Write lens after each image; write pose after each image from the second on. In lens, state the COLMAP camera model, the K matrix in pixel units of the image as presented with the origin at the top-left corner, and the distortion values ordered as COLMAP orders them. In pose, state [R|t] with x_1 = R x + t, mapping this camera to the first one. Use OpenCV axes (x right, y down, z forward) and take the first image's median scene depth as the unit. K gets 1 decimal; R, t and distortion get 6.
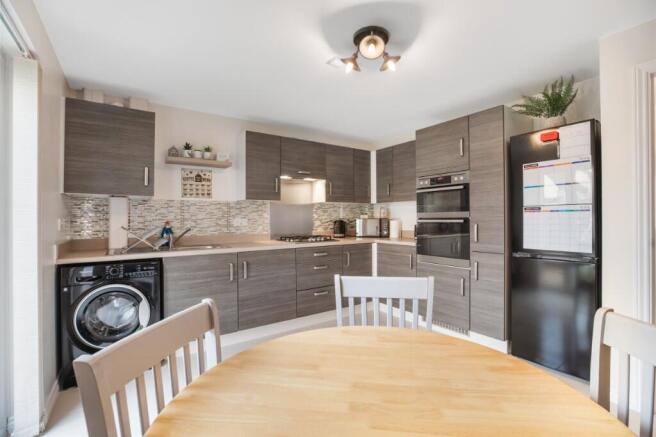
lens RADIAL K [[311.9, 0, 330.4], [0, 311.9, 219.9], [0, 0, 1]] dist [-0.005611, 0.000159]
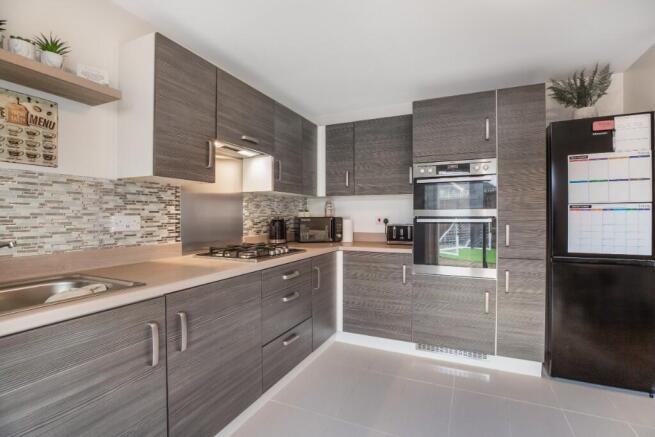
lens RADIAL K [[311.5, 0, 326.8], [0, 311.5, 216.8], [0, 0, 1]] dist [-0.005611, 0.000159]
pose [[0.848457, 0.005188, 0.529239, -0.294196], [-0.002058, 0.999977, -0.006503, -0.000164], [-0.529260, 0.004428, 0.848448, 0.449022]]
